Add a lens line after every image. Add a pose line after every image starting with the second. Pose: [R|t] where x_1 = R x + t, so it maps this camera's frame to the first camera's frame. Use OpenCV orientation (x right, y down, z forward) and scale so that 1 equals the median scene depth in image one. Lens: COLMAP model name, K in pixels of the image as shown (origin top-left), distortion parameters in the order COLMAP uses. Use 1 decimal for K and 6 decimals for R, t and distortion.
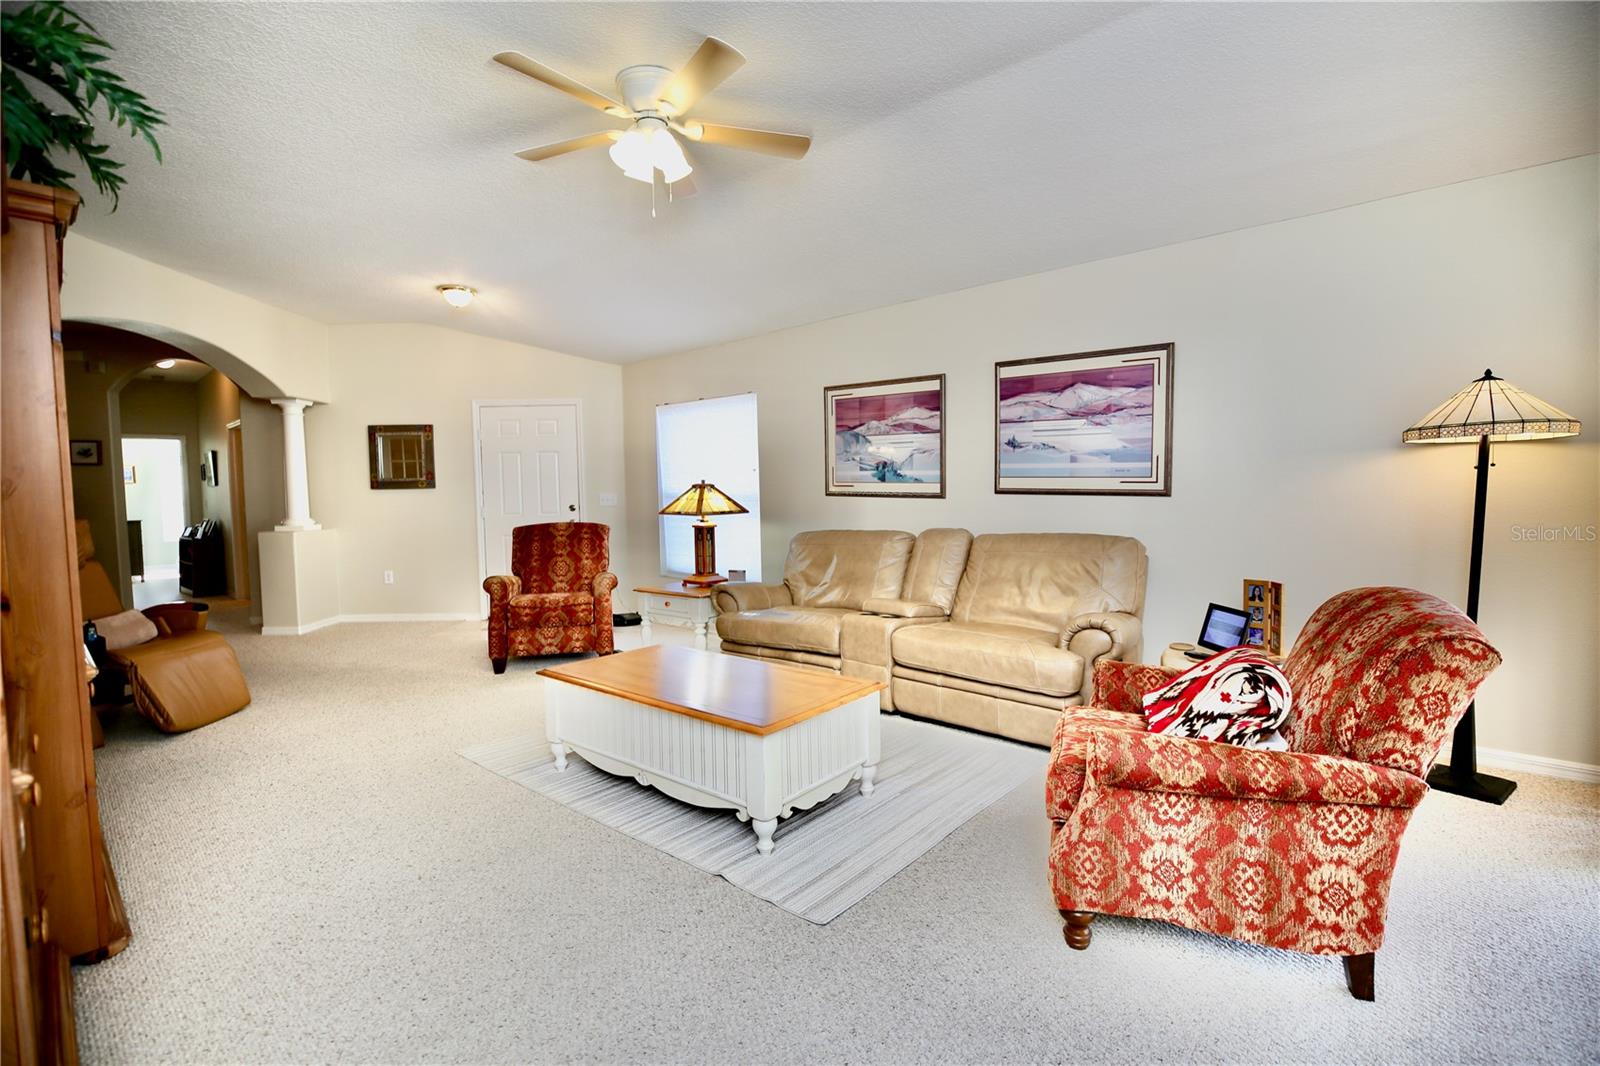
lens RADIAL K [[725.5, 0, 800.2], [0, 725.5, 527.6], [0, 0, 1]] dist [-0.044642, 0.013098]
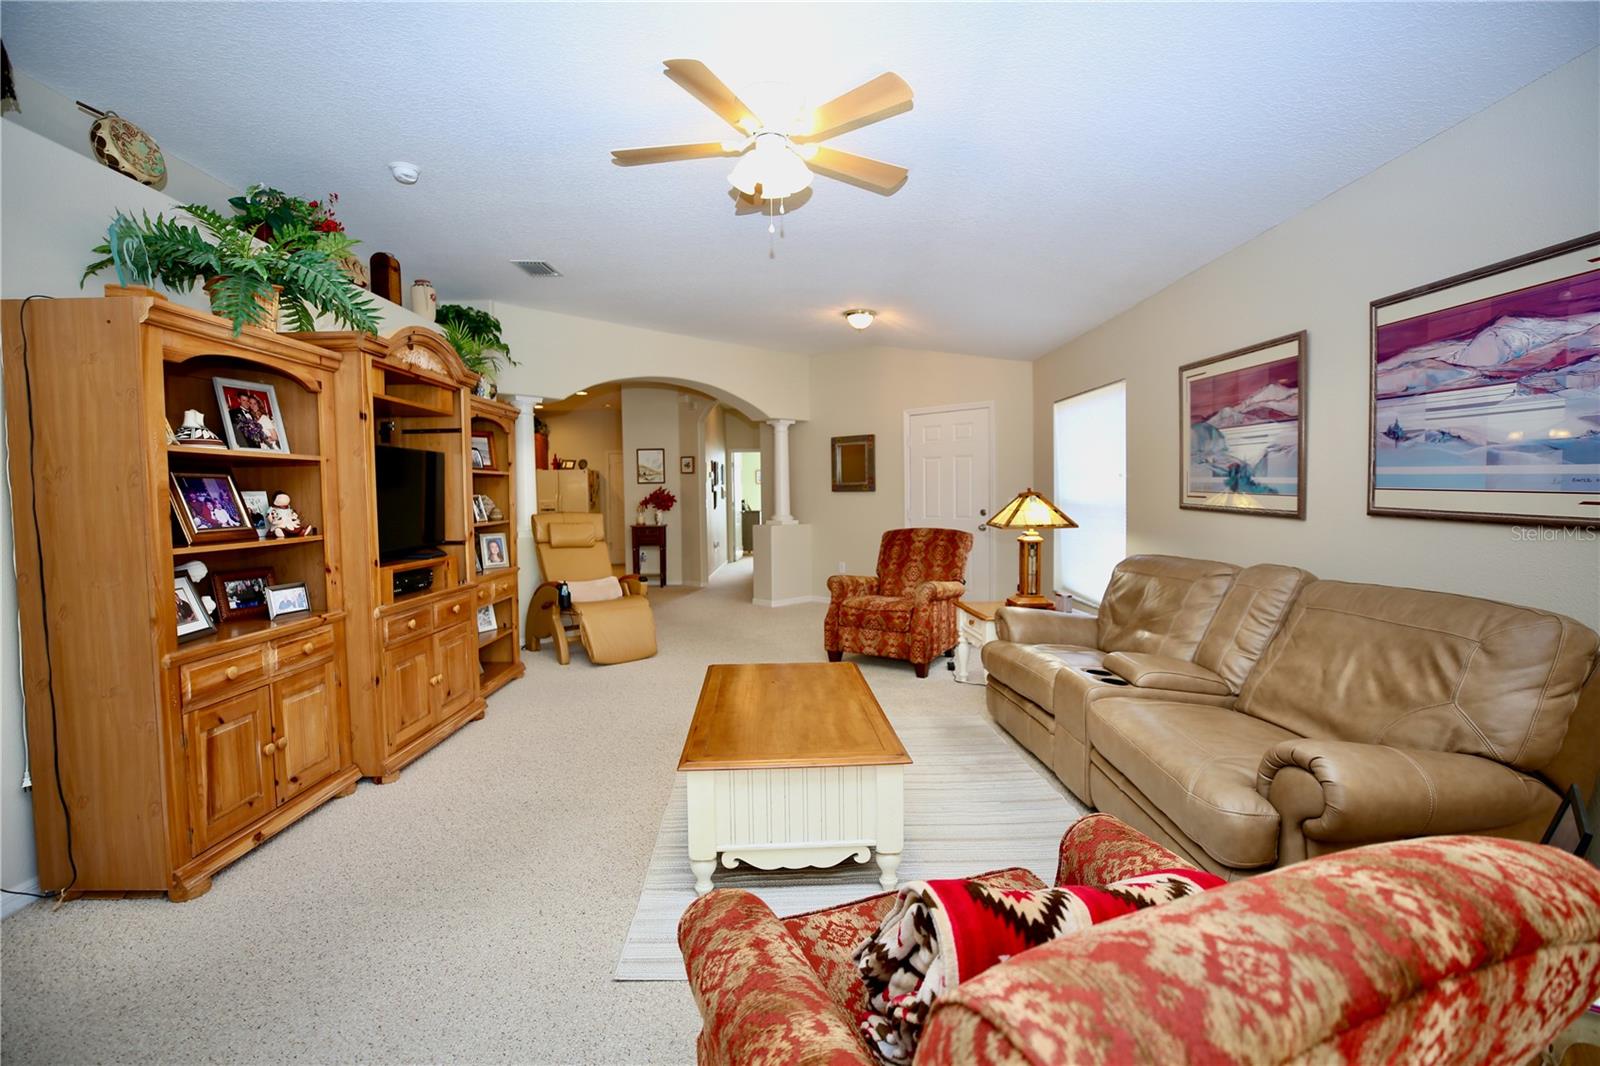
lens RADIAL K [[725.5, 0, 800.2], [0, 725.5, 527.6], [0, 0, 1]] dist [-0.044642, 0.013098]
pose [[0.677001, 0.043070, -0.734721, 0.347110], [-0.037858, 0.999003, 0.023678, -0.029711], [0.735008, 0.011785, 0.677956, 0.214306]]
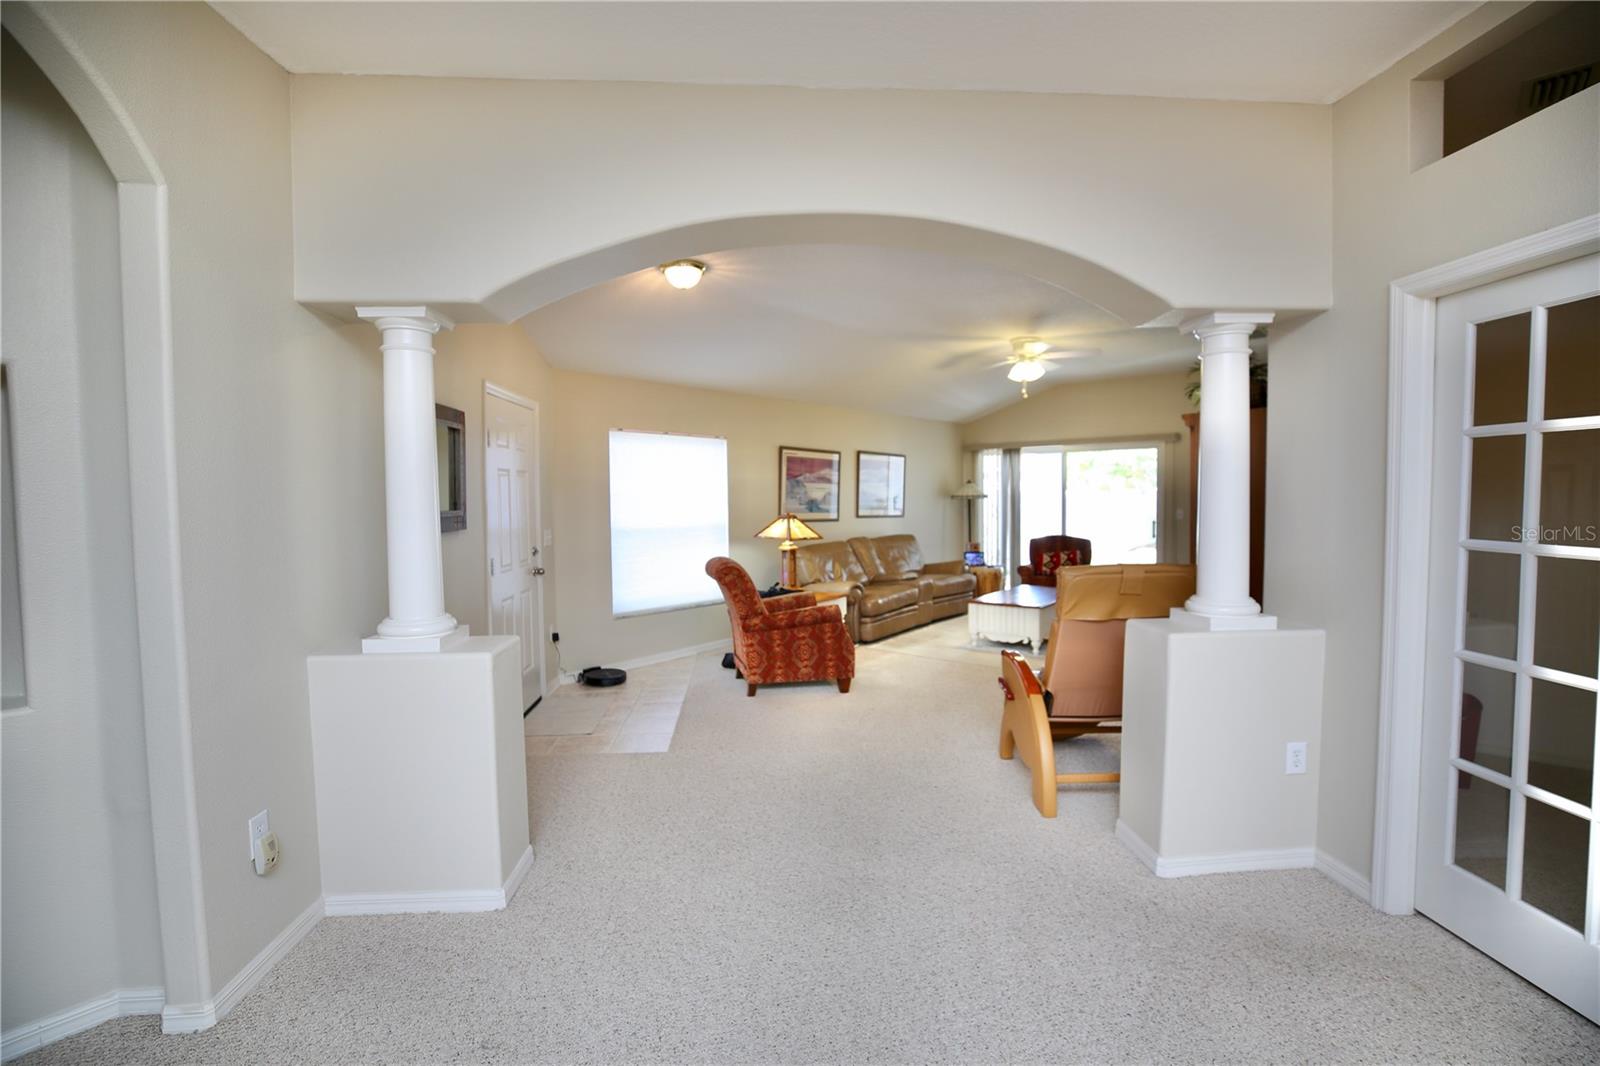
lens RADIAL K [[725.5, 0, 800.2], [0, 725.5, 527.6], [0, 0, 1]] dist [-0.044642, 0.013098]
pose [[-0.024161, -0.028836, 0.999292, -1.494772], [0.061249, 0.997663, 0.030270, -0.080557], [-0.997830, 0.061937, -0.022338, 1.077857]]
